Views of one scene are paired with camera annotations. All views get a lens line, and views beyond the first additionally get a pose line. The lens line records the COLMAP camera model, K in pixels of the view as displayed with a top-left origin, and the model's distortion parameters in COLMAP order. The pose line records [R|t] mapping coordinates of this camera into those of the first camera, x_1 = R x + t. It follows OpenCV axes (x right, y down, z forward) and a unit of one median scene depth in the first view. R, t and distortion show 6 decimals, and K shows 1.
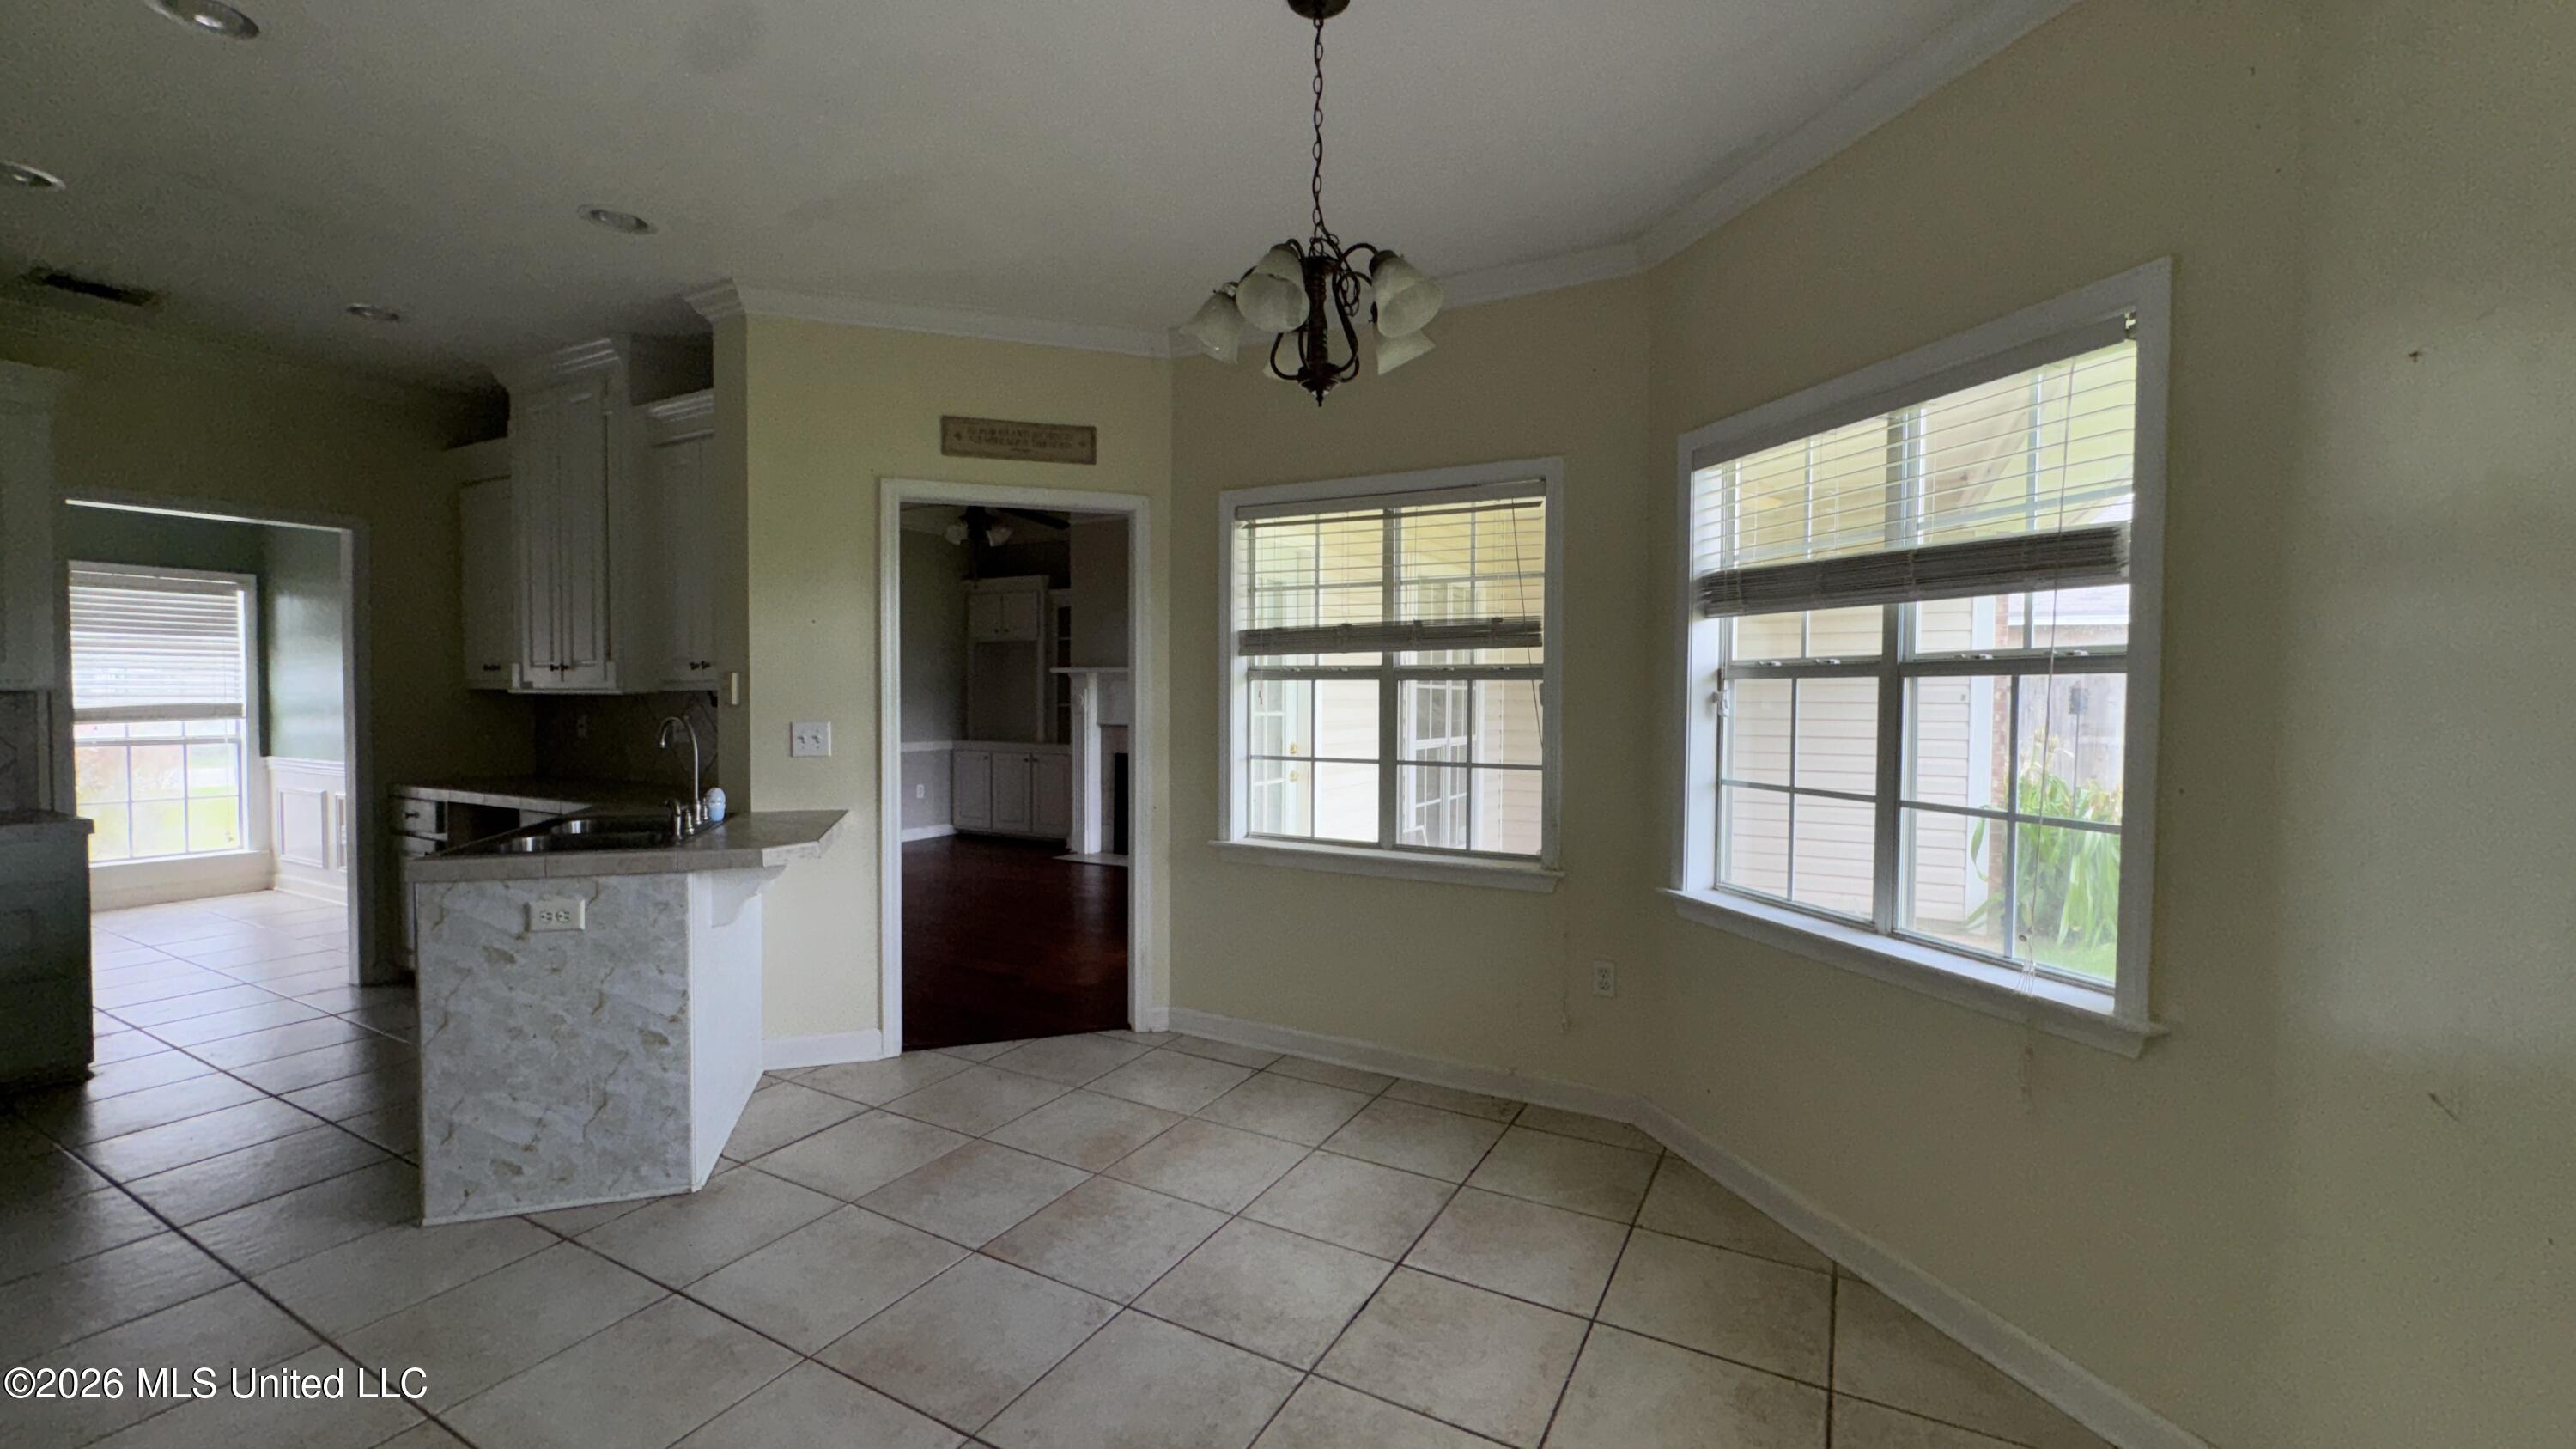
lens RADIAL K [[1033.0, 0, 1282.5], [0, 1033.0, 716.8], [0, 0, 1]] dist [-0.004399, 0.000566]
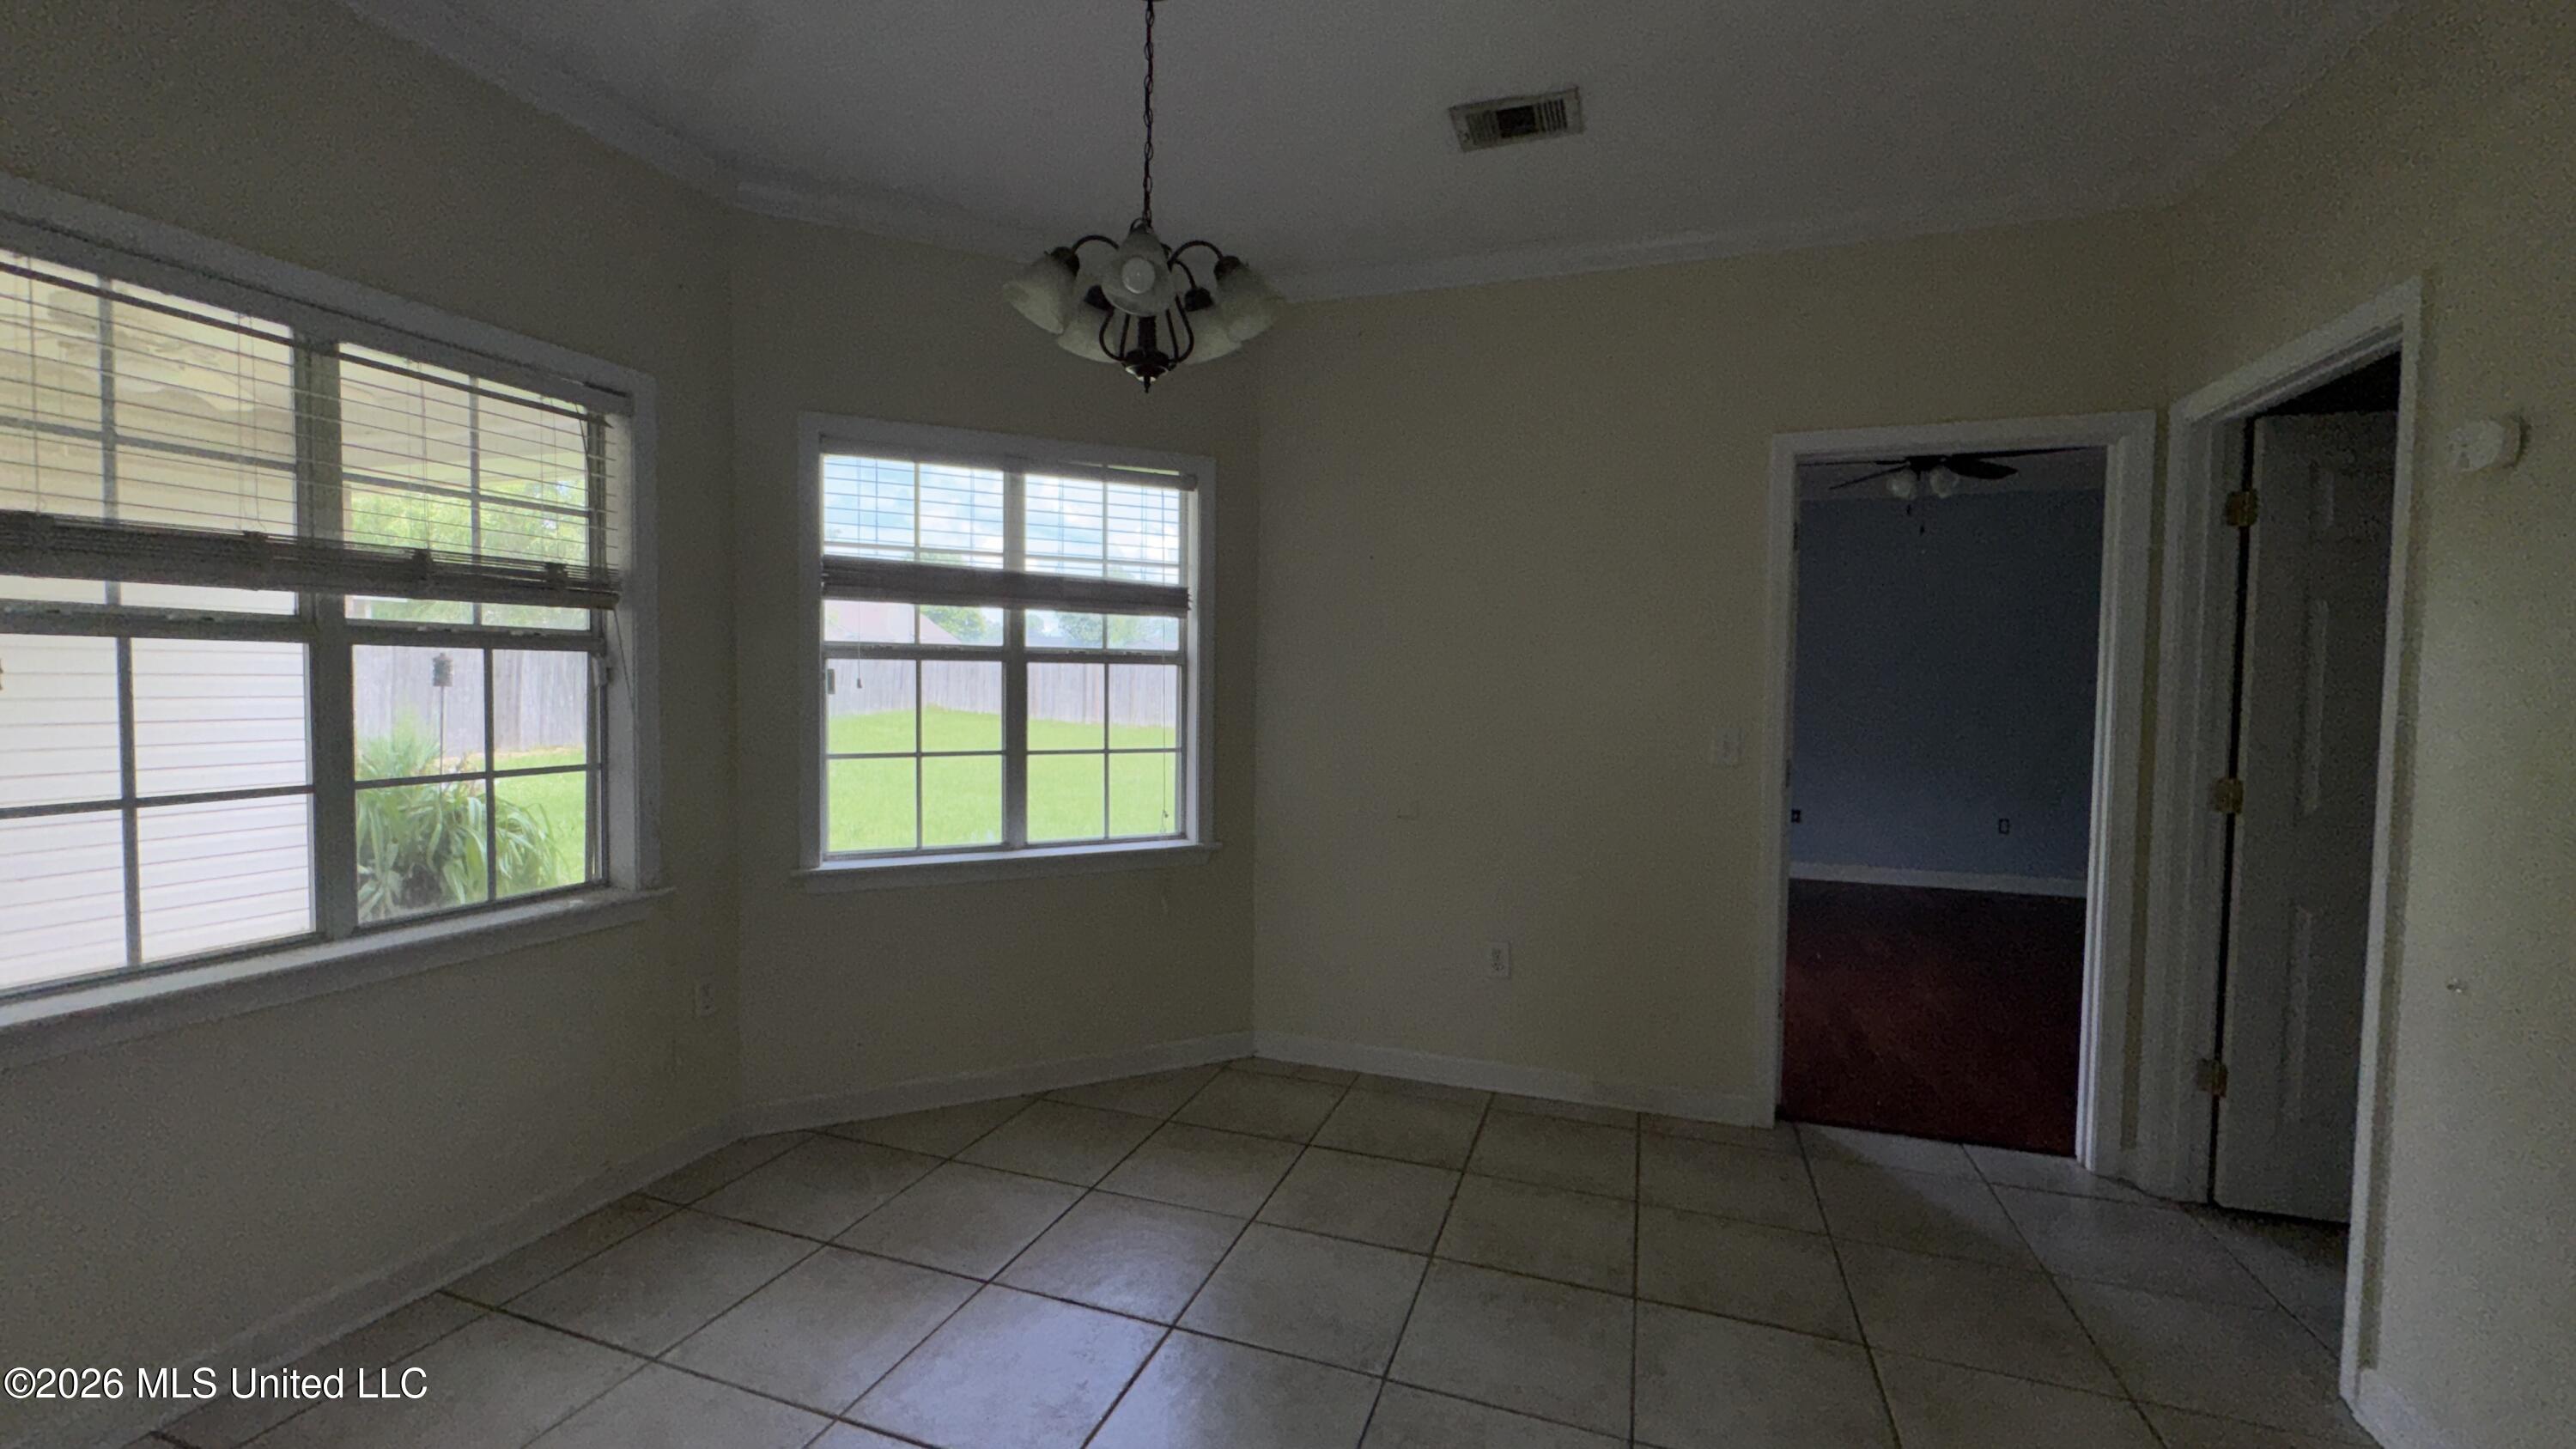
lens RADIAL K [[1033.0, 0, 1288.7], [0, 1033.0, 719.3], [0, 0, 1]] dist [-0.004399, 0.000566]
pose [[-0.168612, -0.047039, 0.984560, -0.678993], [0.005663, 0.998798, 0.048689, -0.022566], [-0.985666, 0.013785, -0.168142, 0.716194]]
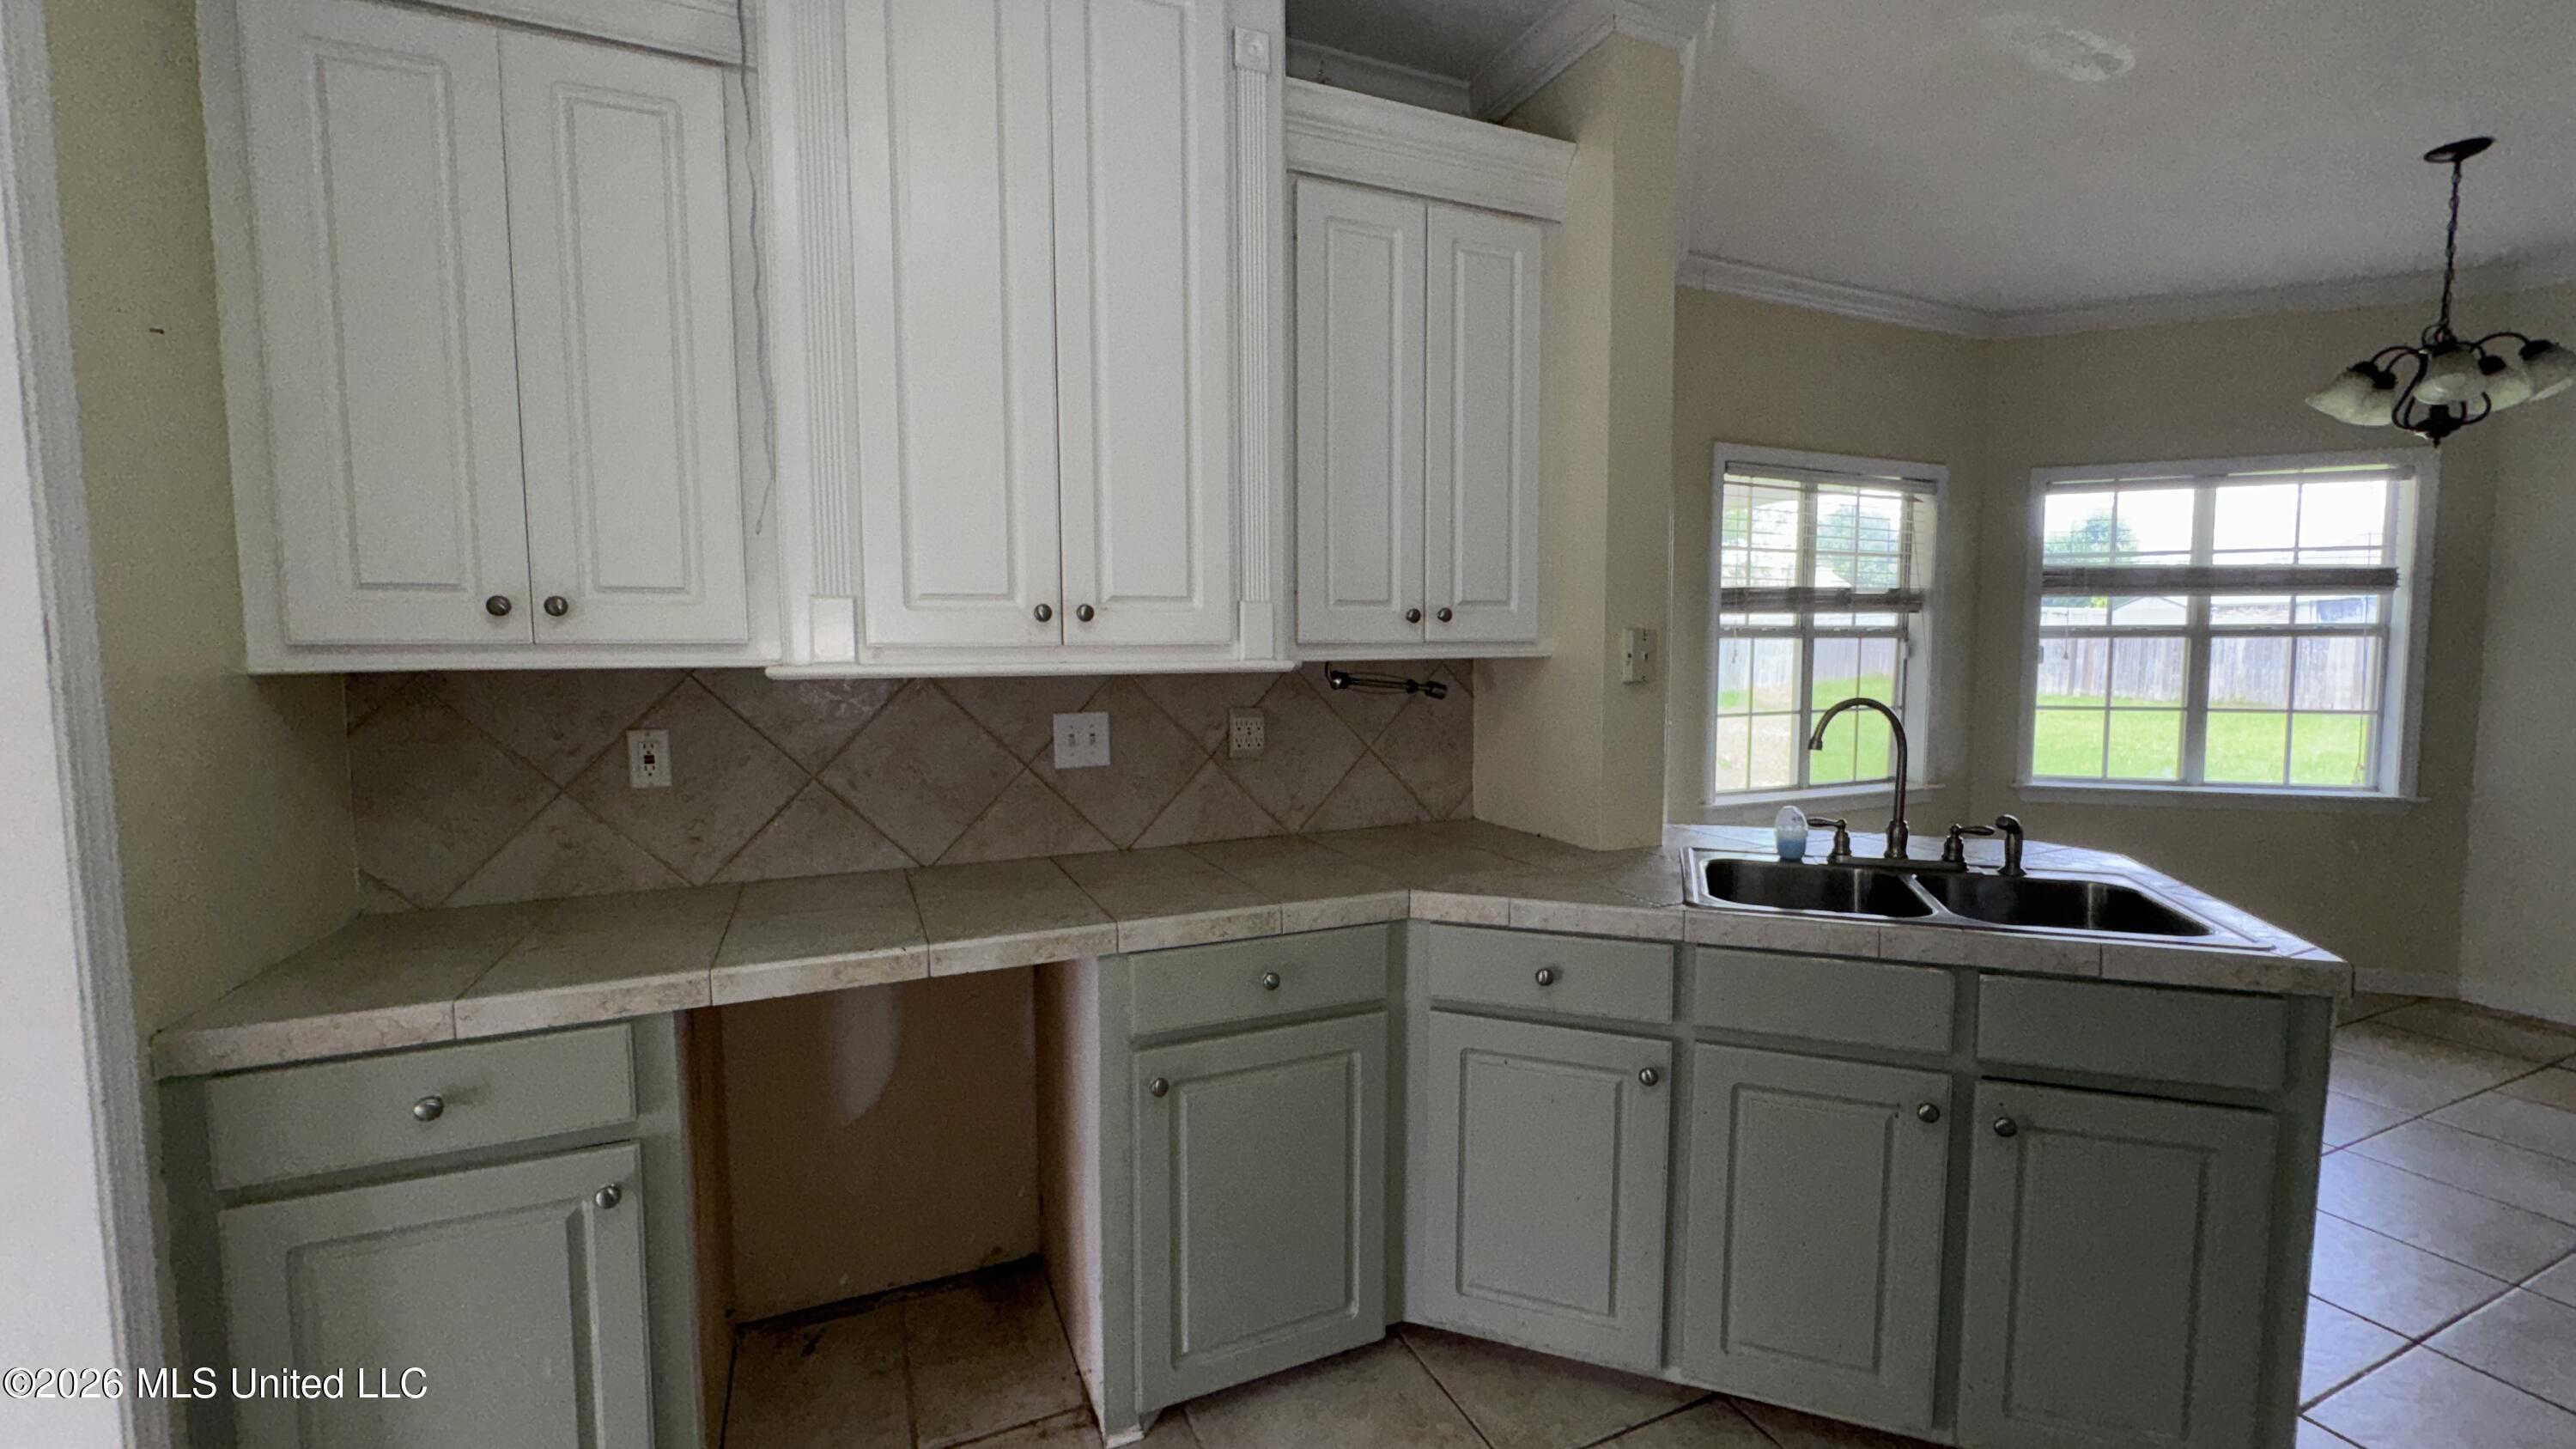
lens RADIAL K [[1033.0, 0, 1284.0], [0, 1033.0, 720.4], [0, 0, 1]] dist [-0.004399, 0.000566]
pose [[0.604680, -0.068078, 0.793554, -1.409917], [0.026109, 0.997499, 0.065680, -0.044314], [-0.796040, -0.018996, 0.604945, 0.963208]]
